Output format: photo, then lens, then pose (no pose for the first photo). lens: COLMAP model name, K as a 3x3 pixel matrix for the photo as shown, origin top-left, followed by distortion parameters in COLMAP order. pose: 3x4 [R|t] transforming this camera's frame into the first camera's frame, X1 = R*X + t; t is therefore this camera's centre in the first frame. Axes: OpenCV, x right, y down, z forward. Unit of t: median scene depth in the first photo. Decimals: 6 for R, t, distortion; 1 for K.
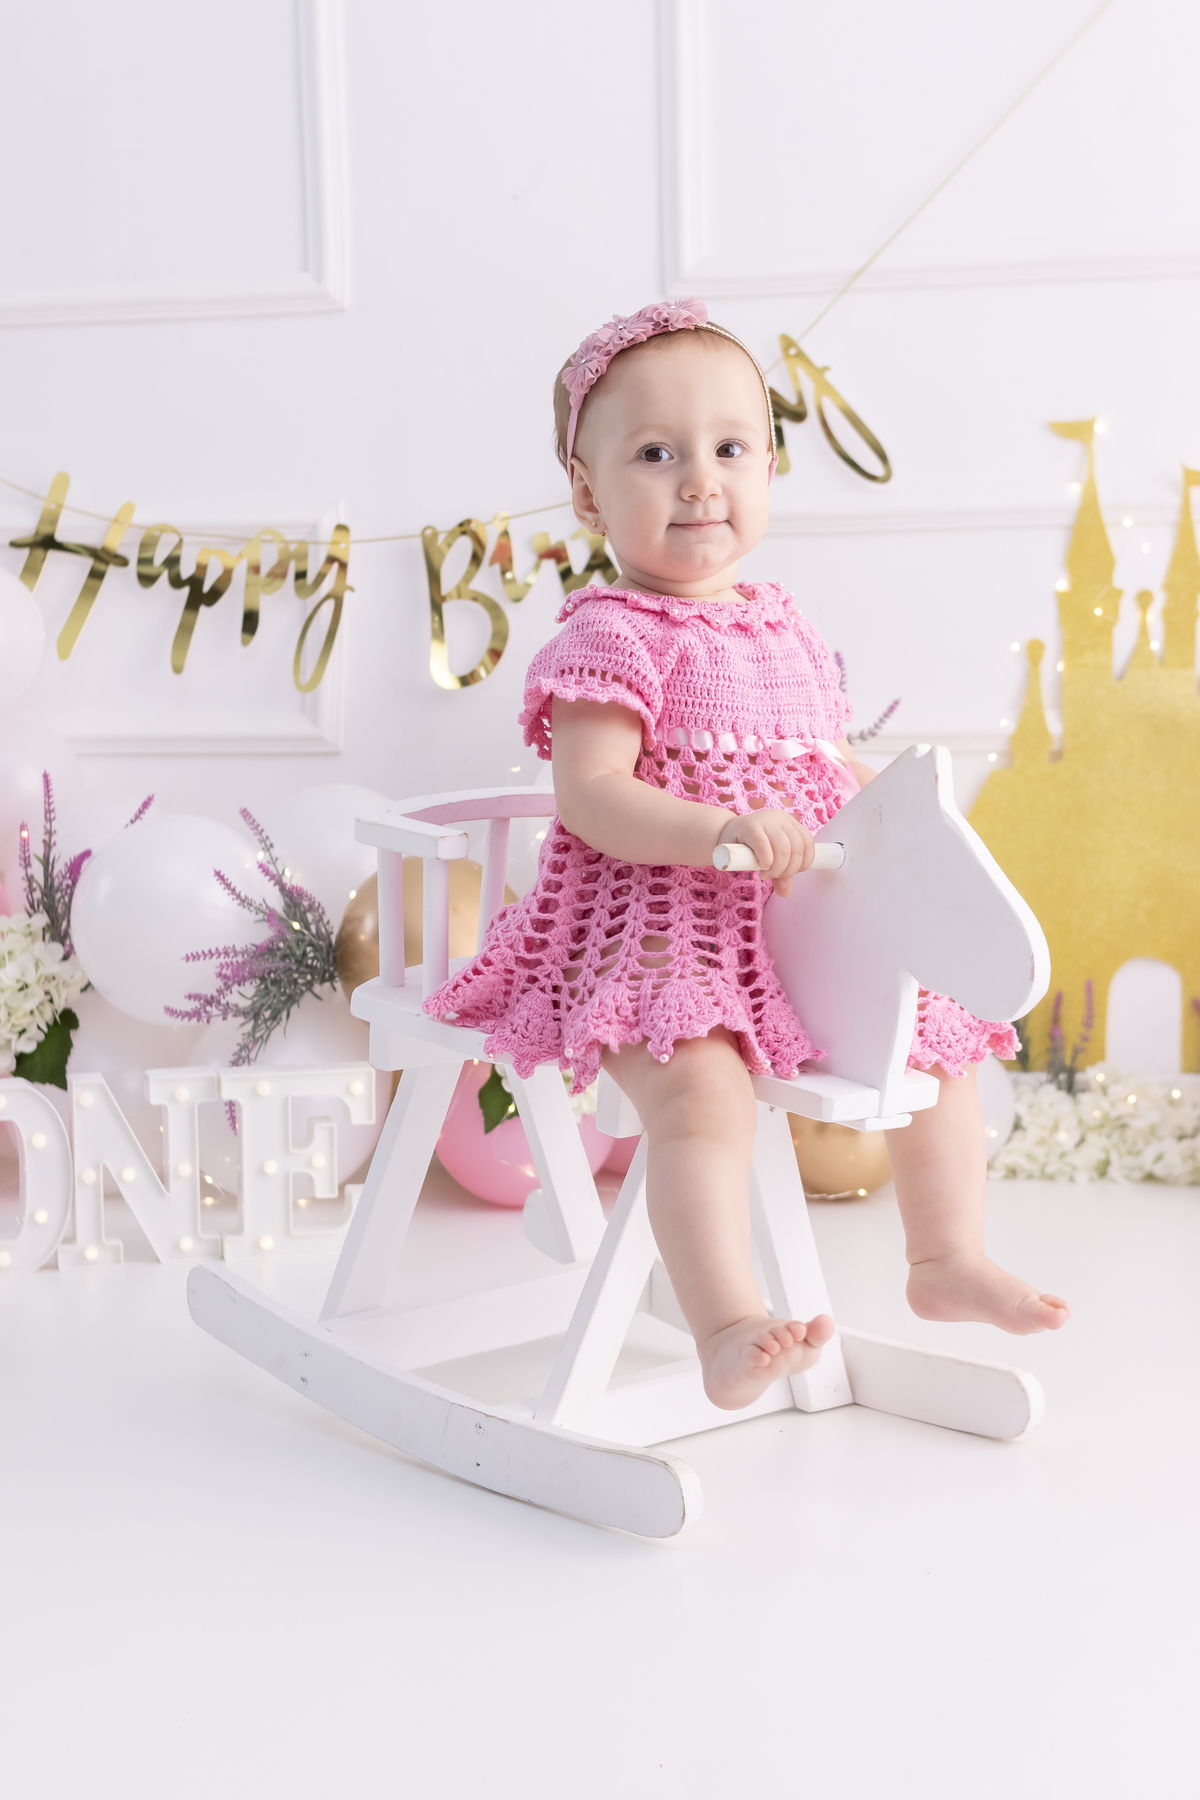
lens RADIAL K [[2830.9, 0, 603.2], [0, 2830.9, 909.2], [0, 0, 1]] dist [-0.009957, 0.006271]
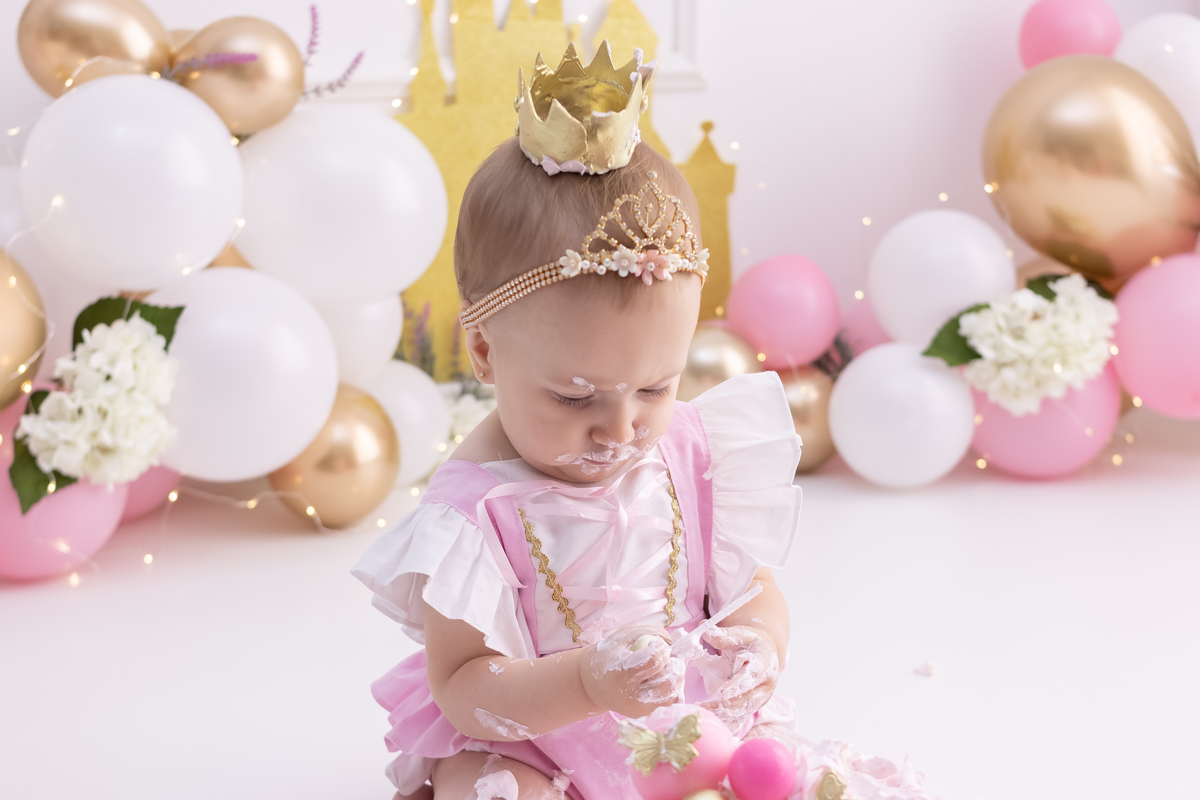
lens RADIAL K [[1905.3, 0, 594.7], [0, 1905.3, 398.6], [0, 0, 1]] dist [-0.018010, 0.054744]
pose [[0.868179, -0.099923, 0.486088, -0.166780], [0.043190, 0.991016, 0.126578, -0.030497], [-0.494369, -0.088898, 0.864694, 0.318146]]
